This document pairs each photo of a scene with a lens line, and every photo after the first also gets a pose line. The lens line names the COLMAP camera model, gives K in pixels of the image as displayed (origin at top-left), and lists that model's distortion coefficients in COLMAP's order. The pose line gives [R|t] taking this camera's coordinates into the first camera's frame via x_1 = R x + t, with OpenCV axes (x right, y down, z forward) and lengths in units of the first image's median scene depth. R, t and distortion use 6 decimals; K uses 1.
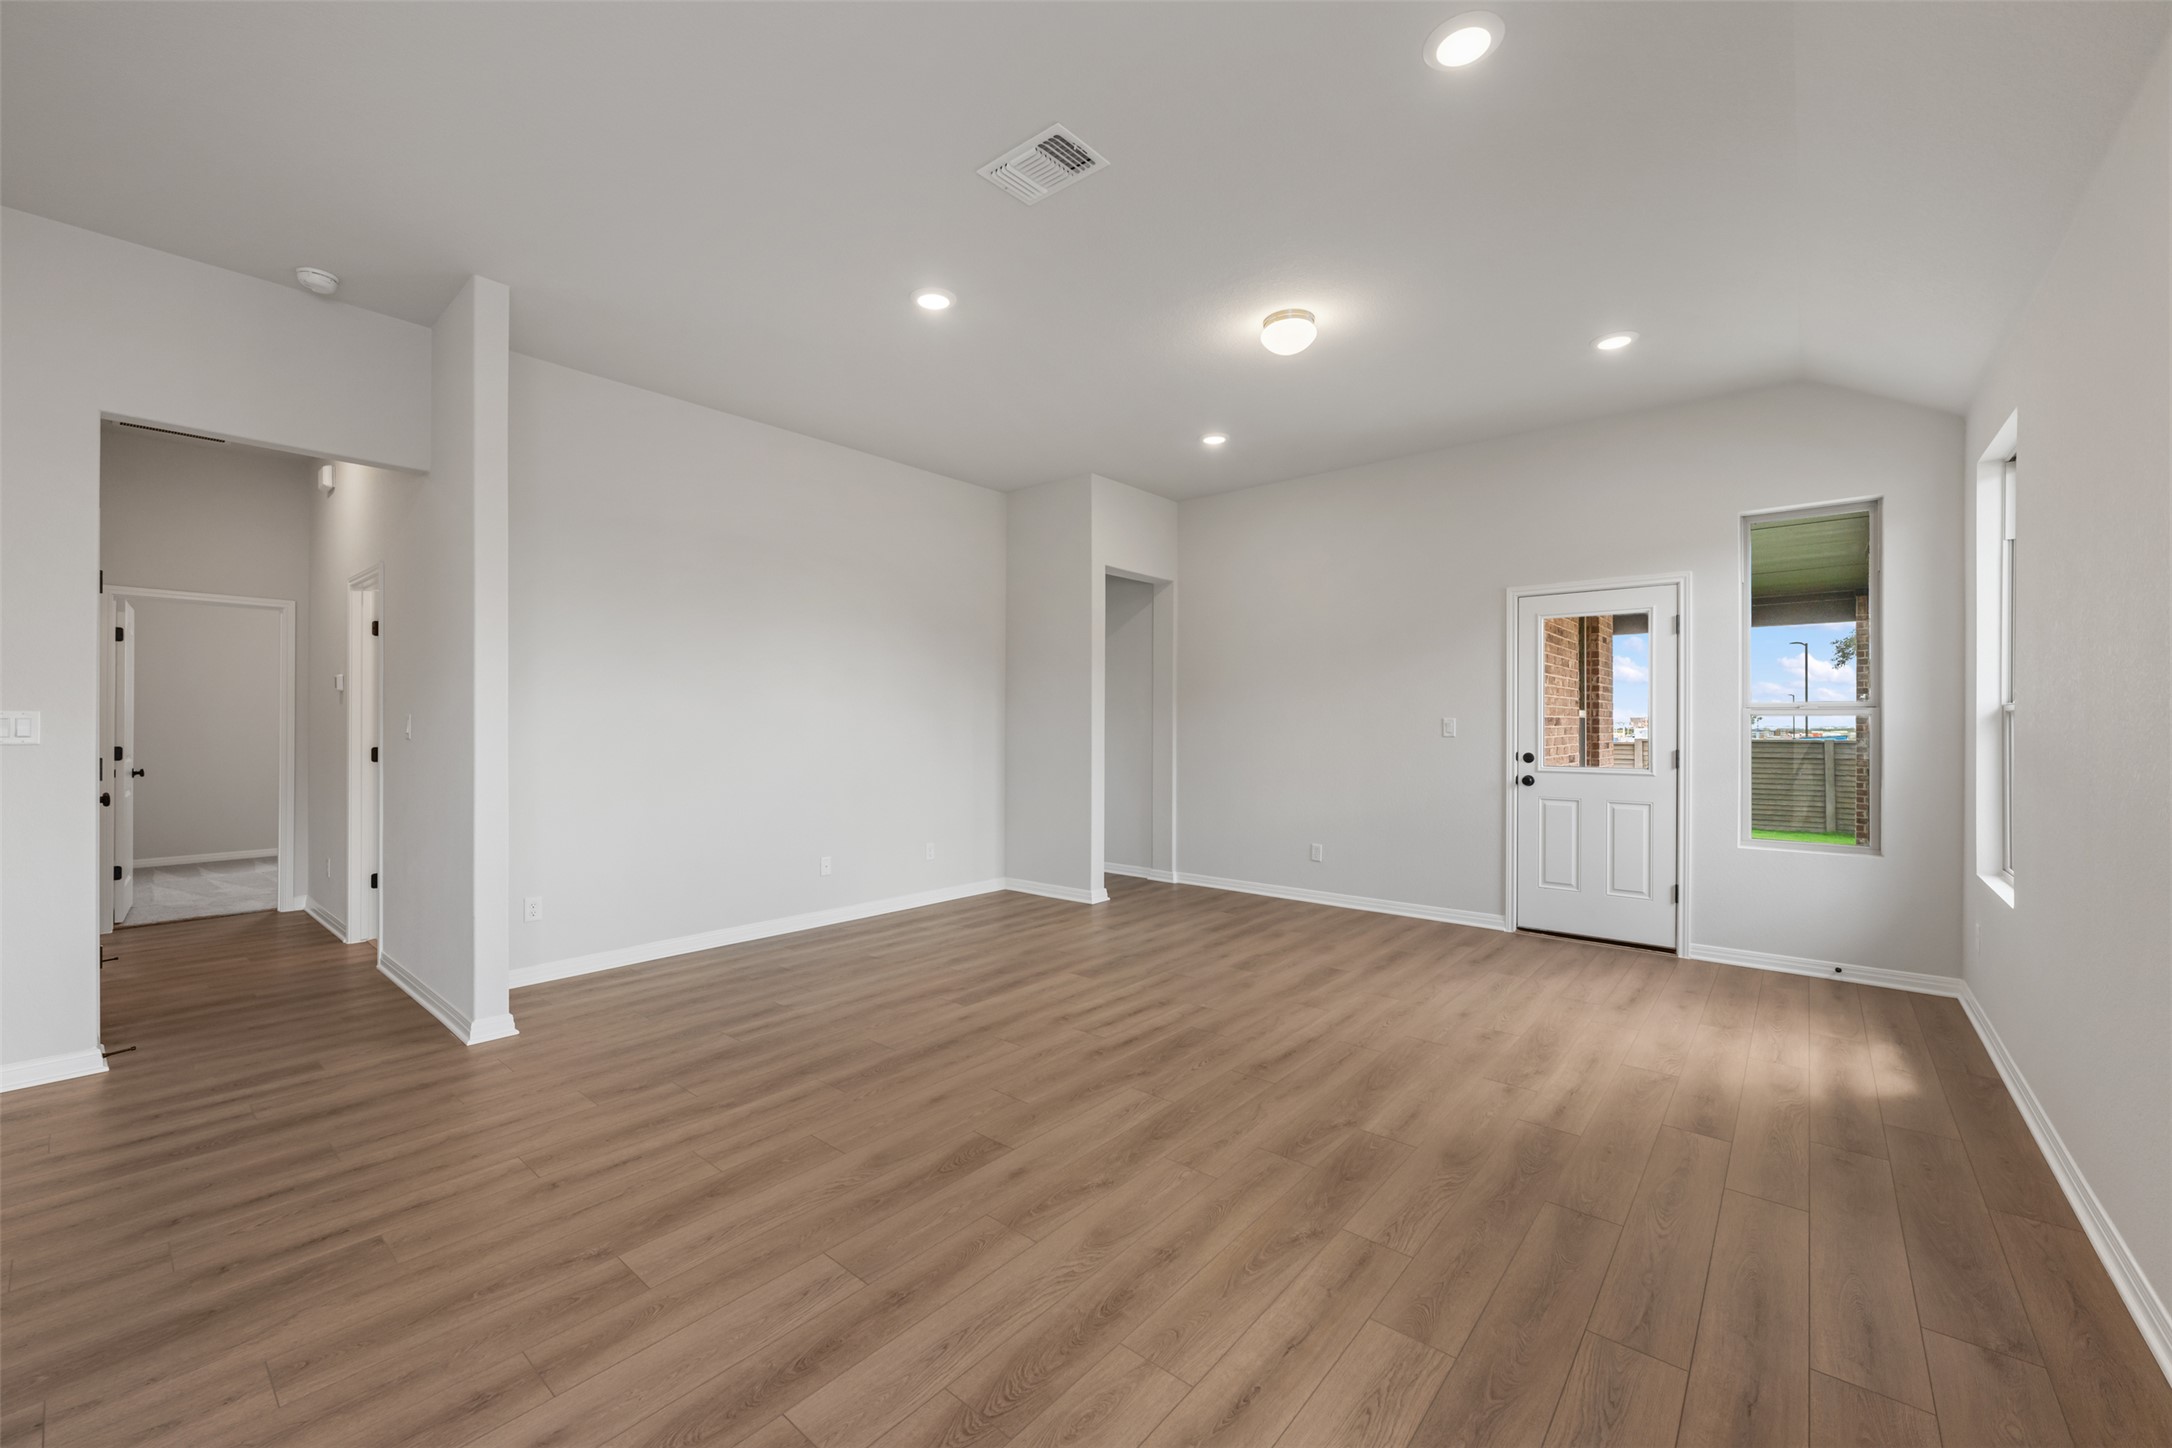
lens RADIAL K [[855.6, 0, 1084.0], [0, 855.6, 724.7], [0, 0, 1]] dist [-0.002034, -0.000206]
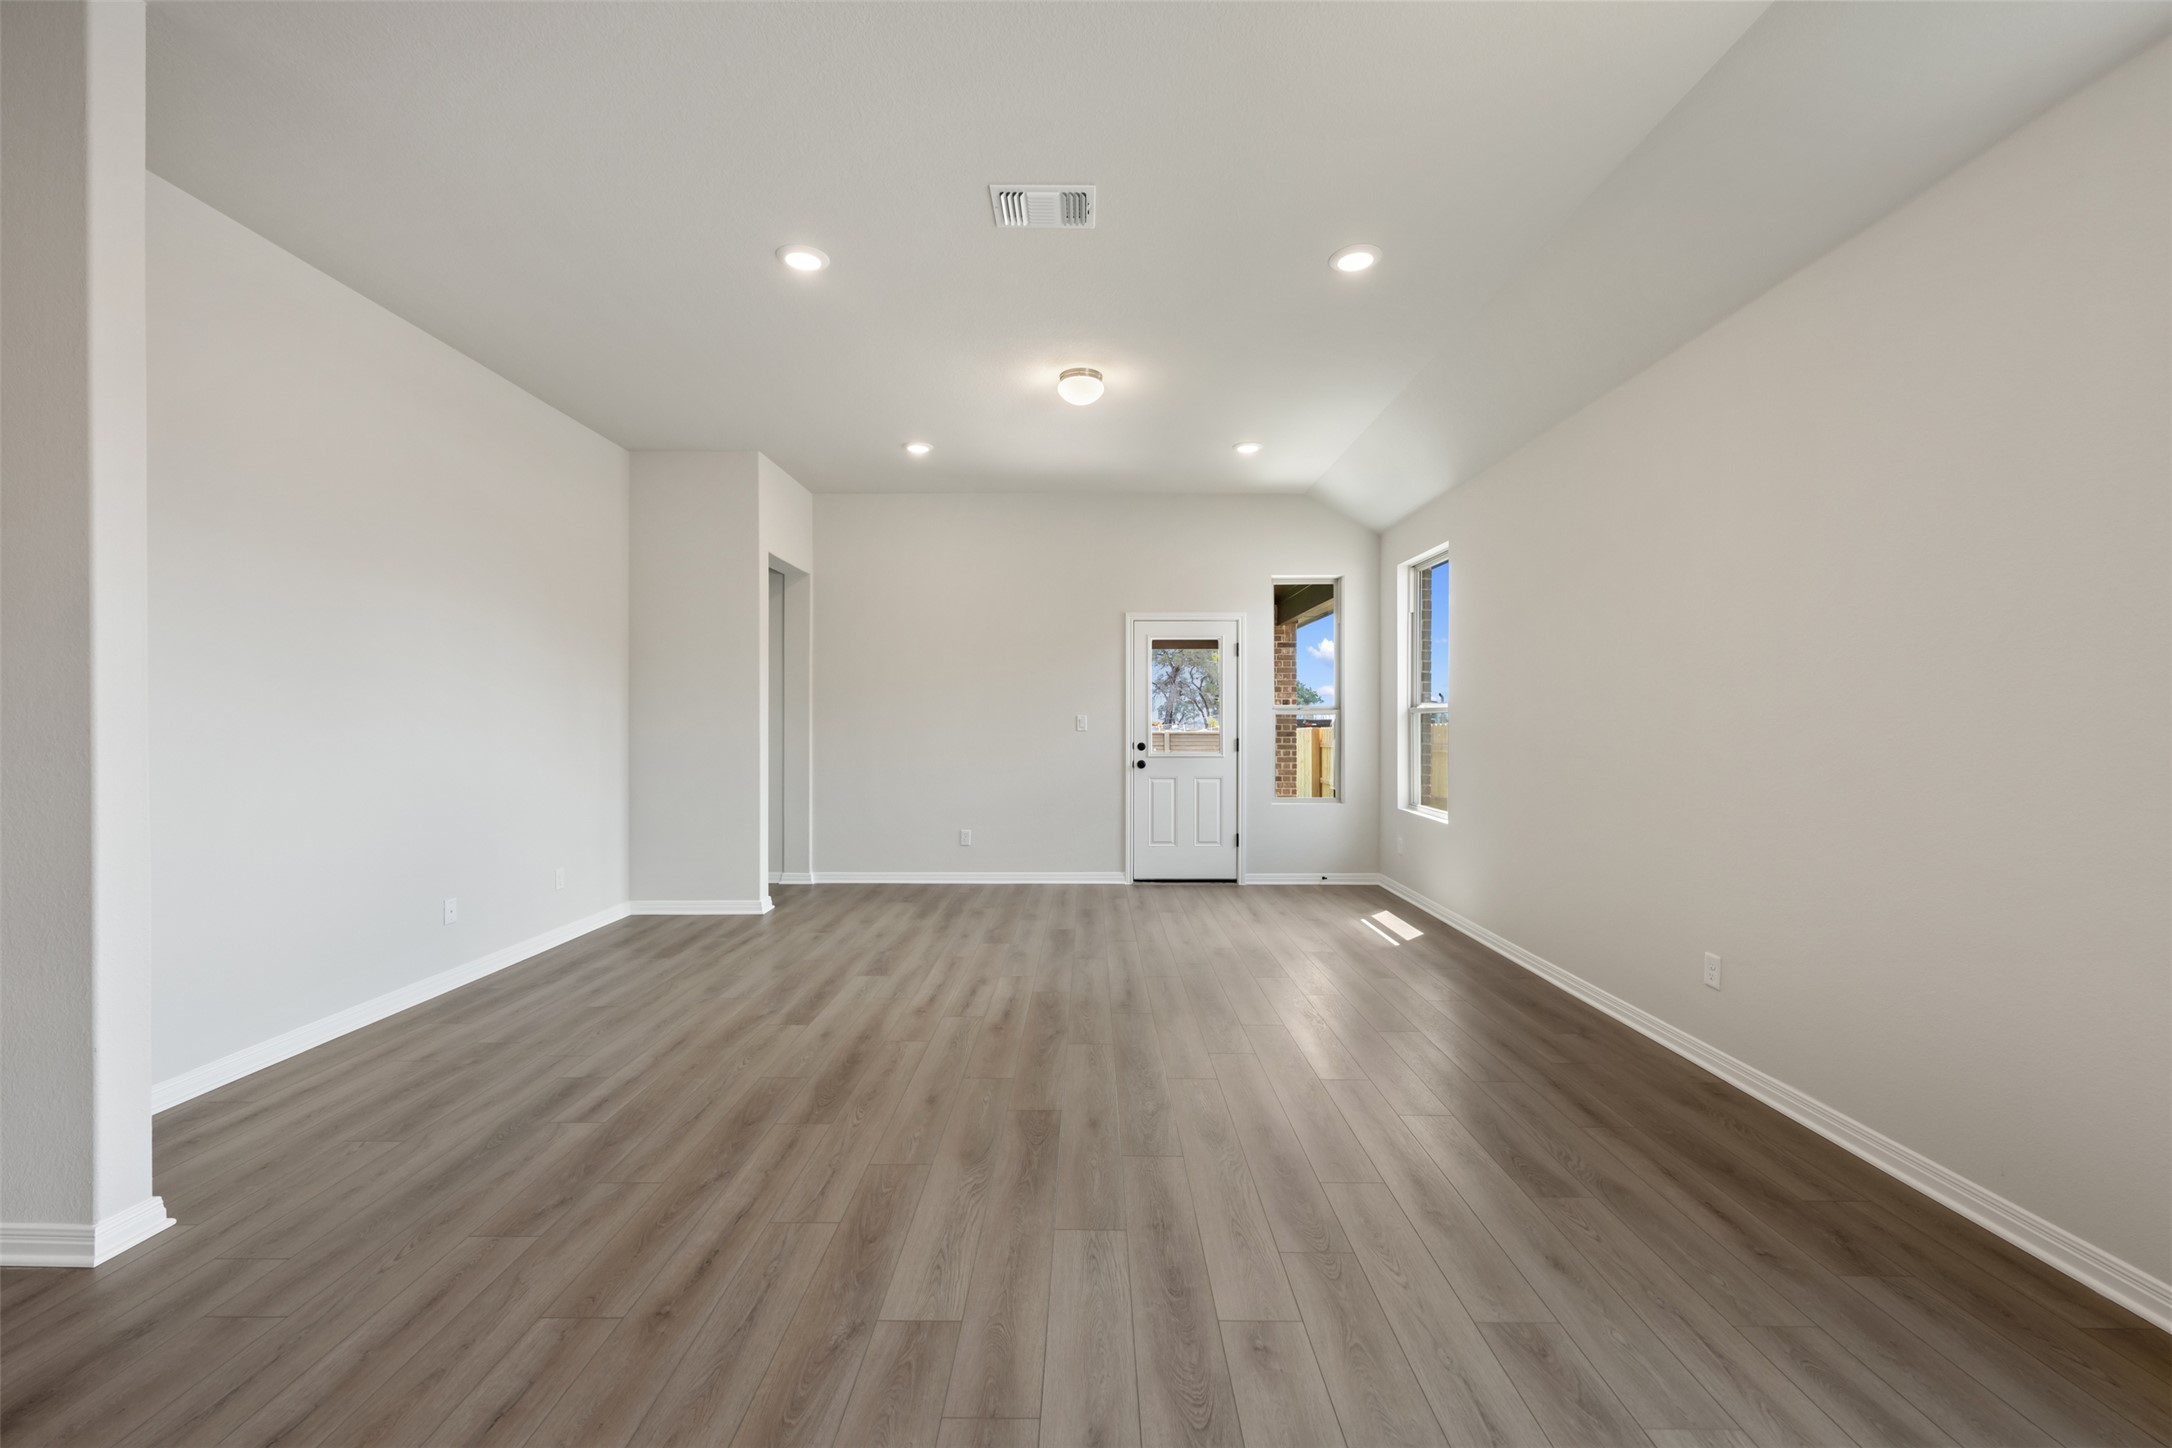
lens RADIAL K [[855.6, 0, 1084.0], [0, 855.6, 724.7], [0, 0, 1]] dist [-0.002034, -0.000206]
pose [[0.767180, -0.004827, 0.641414, -0.497134], [0.002350, 0.999986, 0.004714, -0.000470], [-0.641428, -0.002109, 0.767181, 0.095180]]
